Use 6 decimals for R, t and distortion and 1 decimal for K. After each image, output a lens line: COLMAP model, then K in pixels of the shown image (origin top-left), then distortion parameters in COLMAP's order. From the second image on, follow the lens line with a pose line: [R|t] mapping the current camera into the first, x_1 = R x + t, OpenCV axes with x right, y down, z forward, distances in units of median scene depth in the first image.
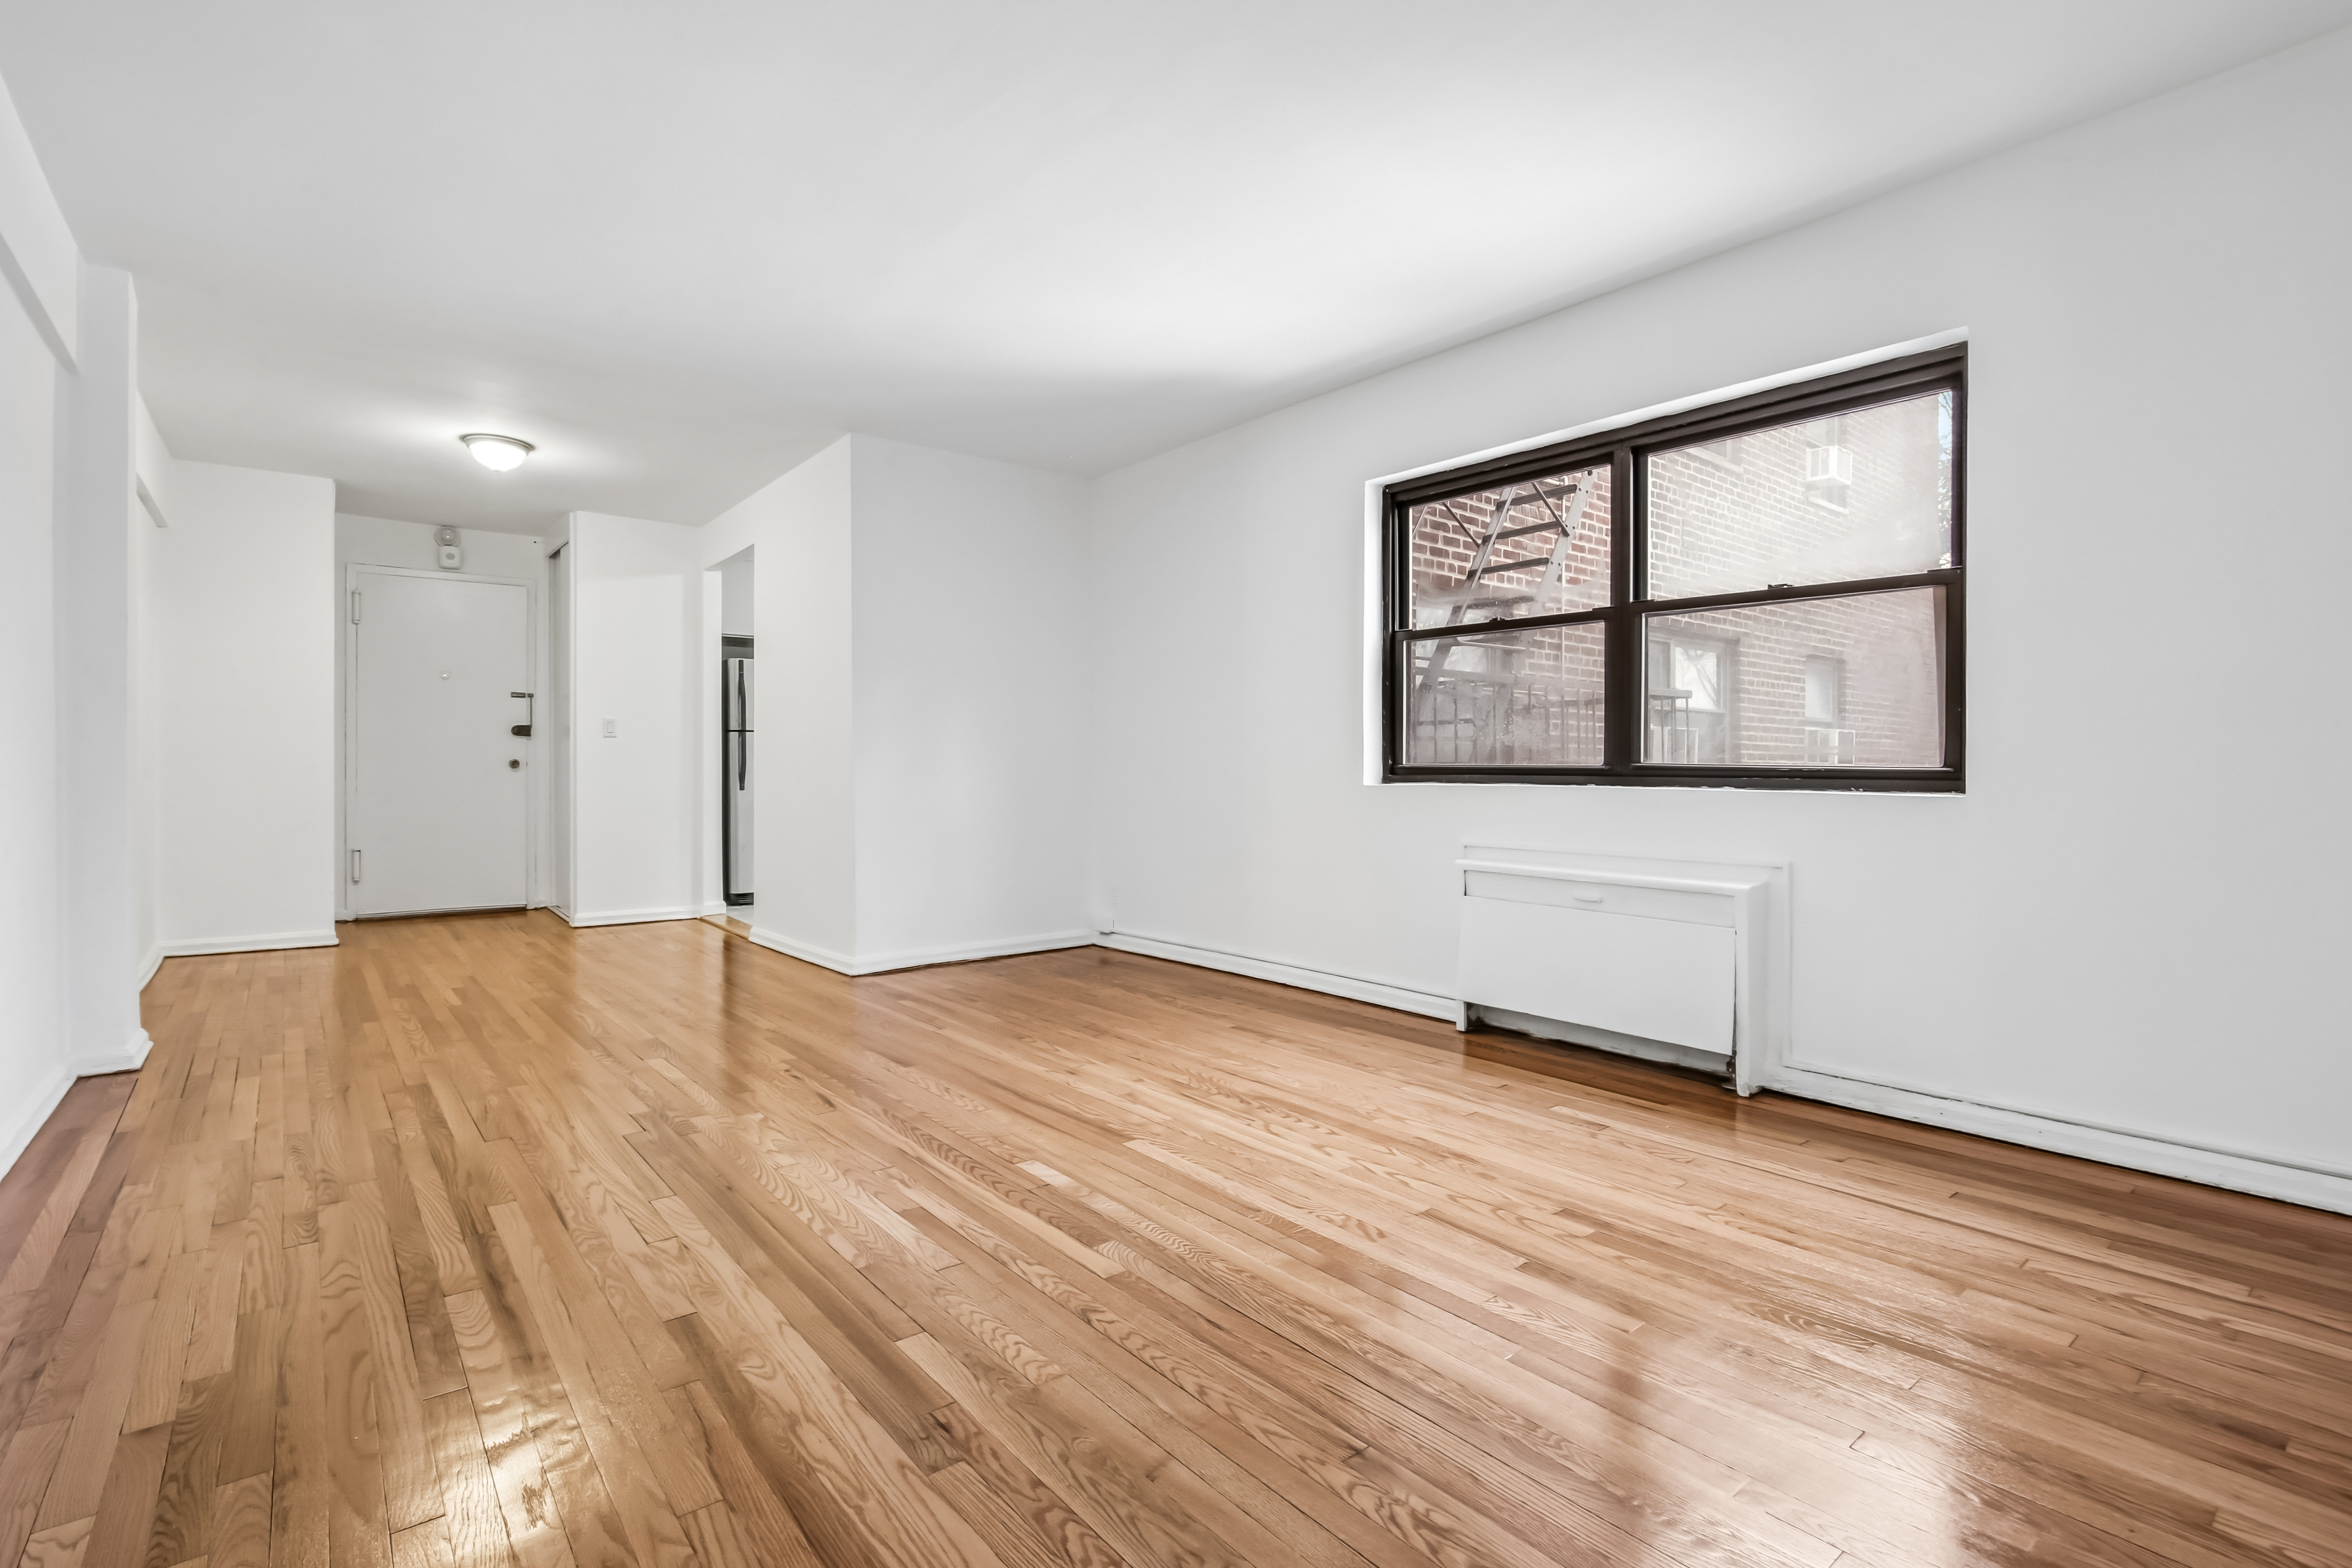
lens RADIAL K [[1083.7, 0, 1176.0], [0, 1083.7, 784.0], [0, 0, 1]] dist [-0.017780, 0.008513]
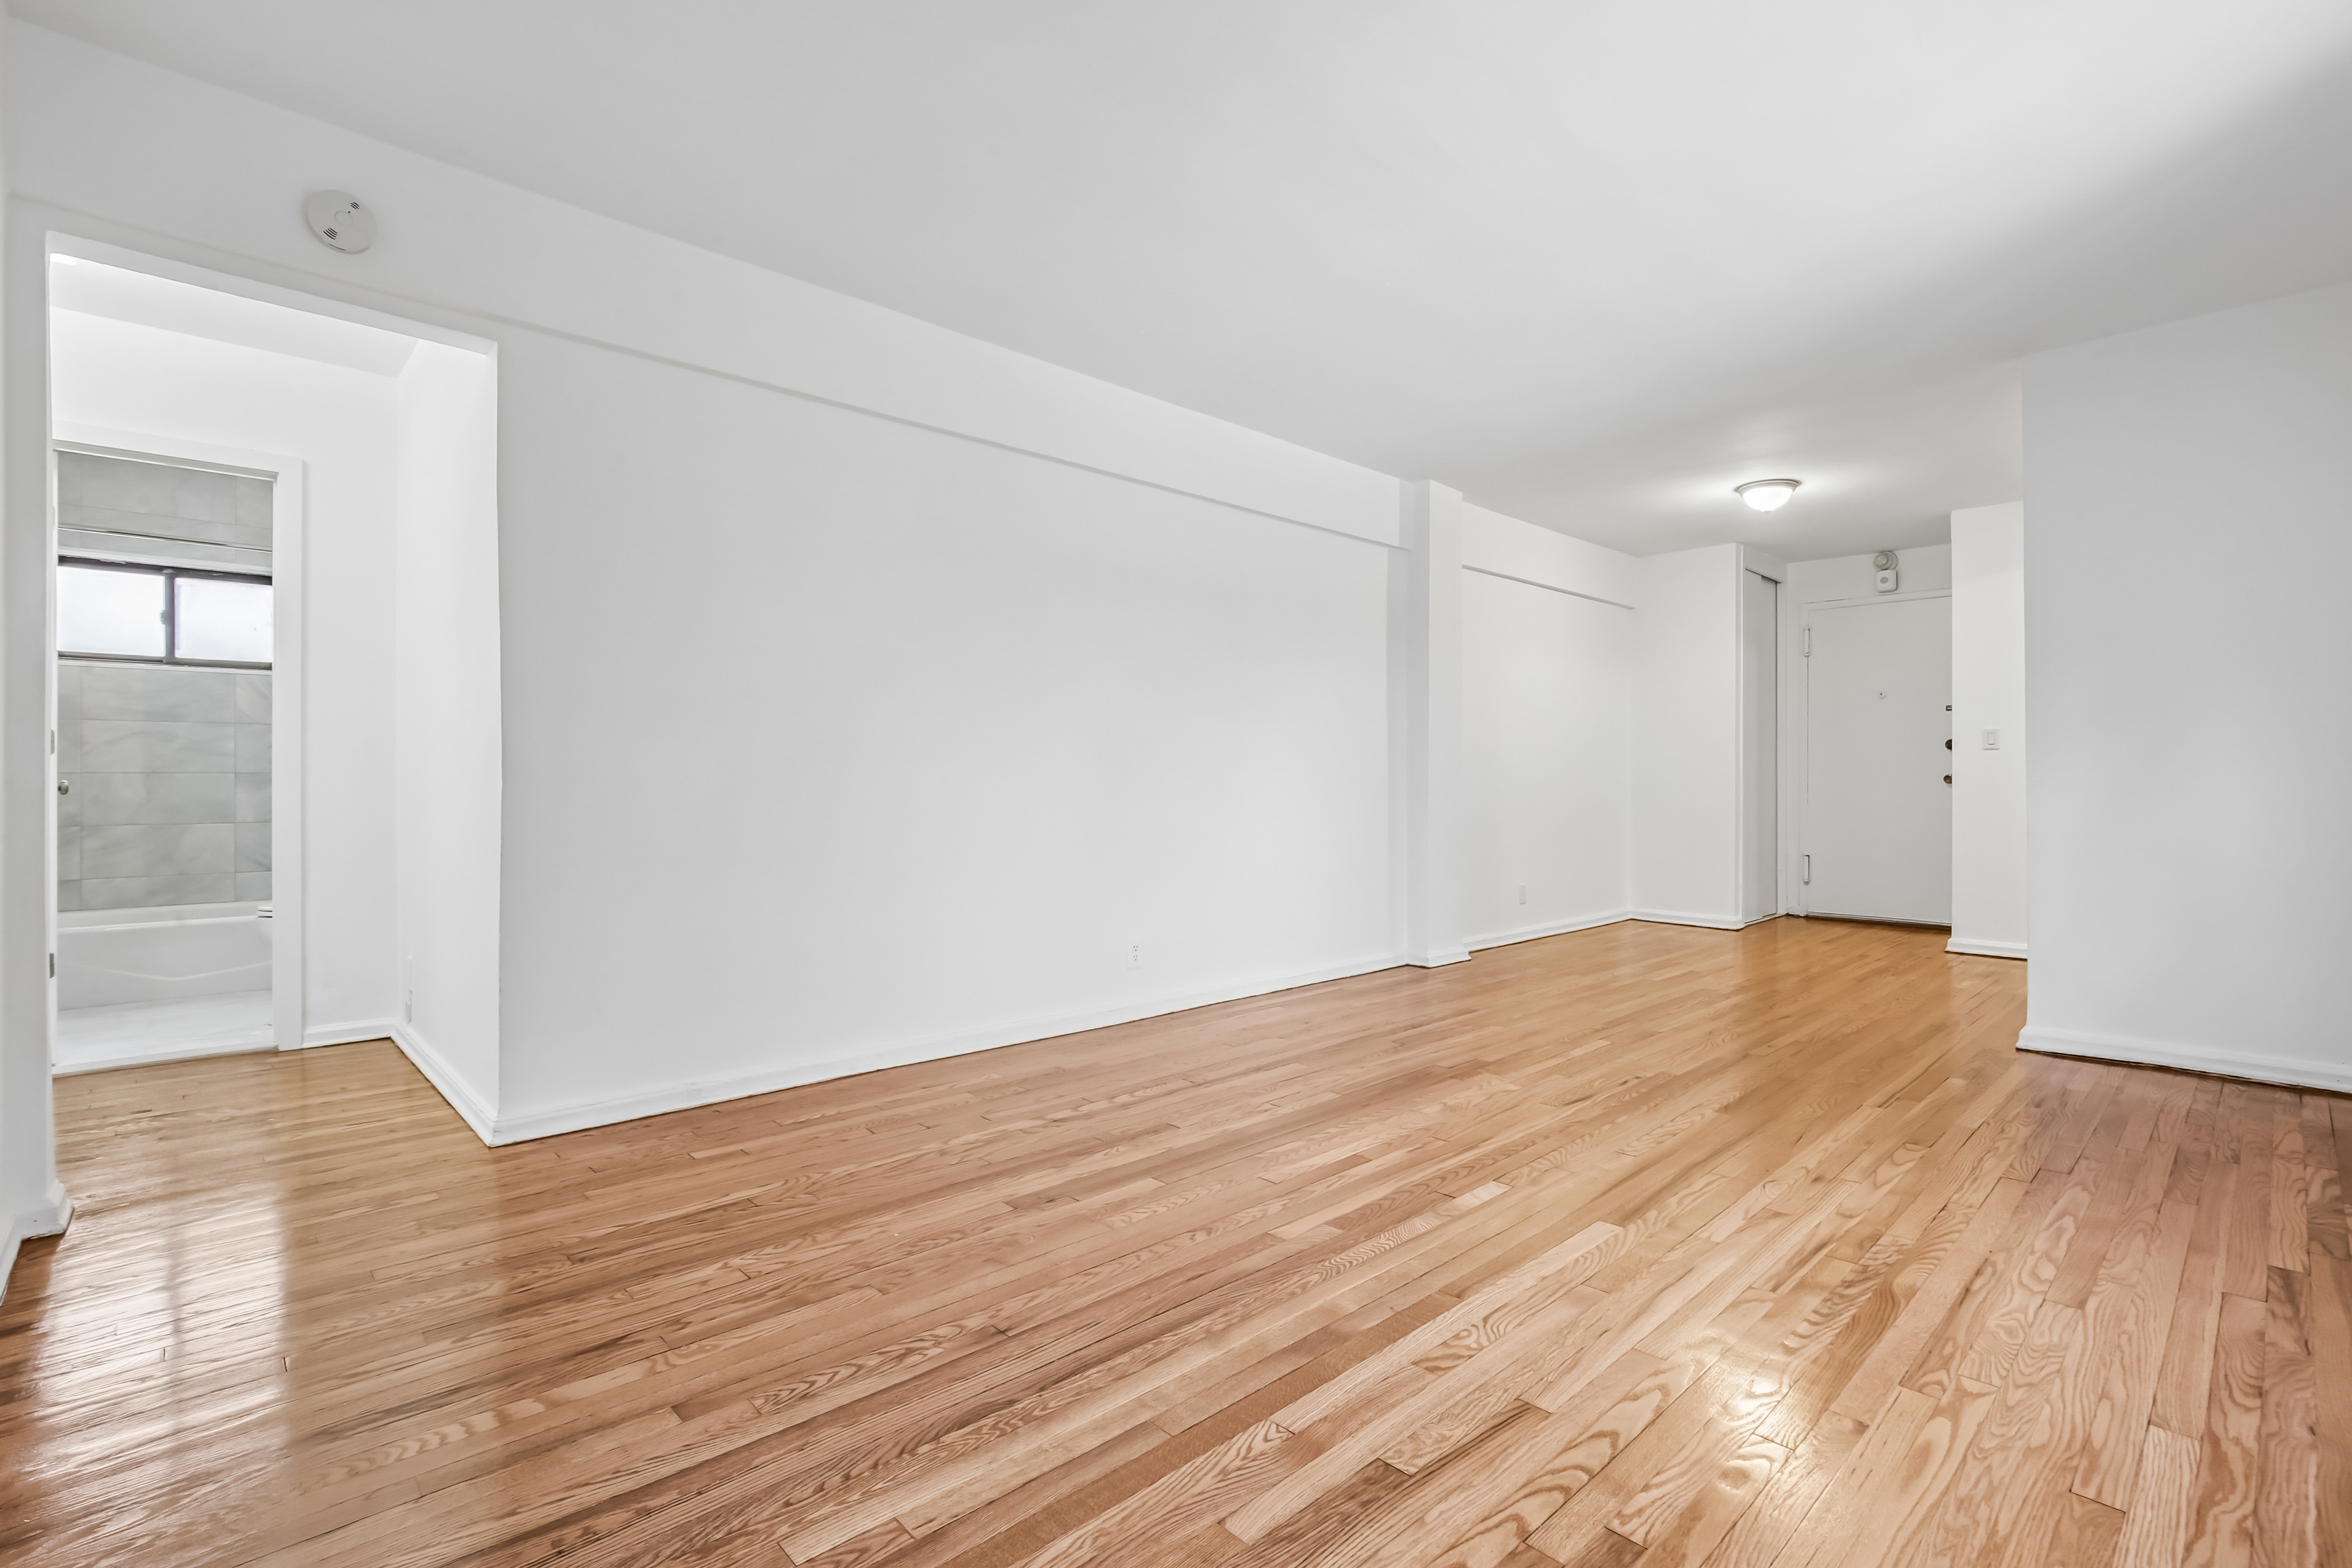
lens RADIAL K [[1083.7, 0, 1176.0], [0, 1083.7, 784.0], [0, 0, 1]] dist [-0.017780, 0.008513]
pose [[0.075804, 0.001254, -0.997122, 0.741080], [-0.015759, 0.999876, 0.000059, -0.006880], [0.996998, 0.015709, 0.075815, 0.570887]]
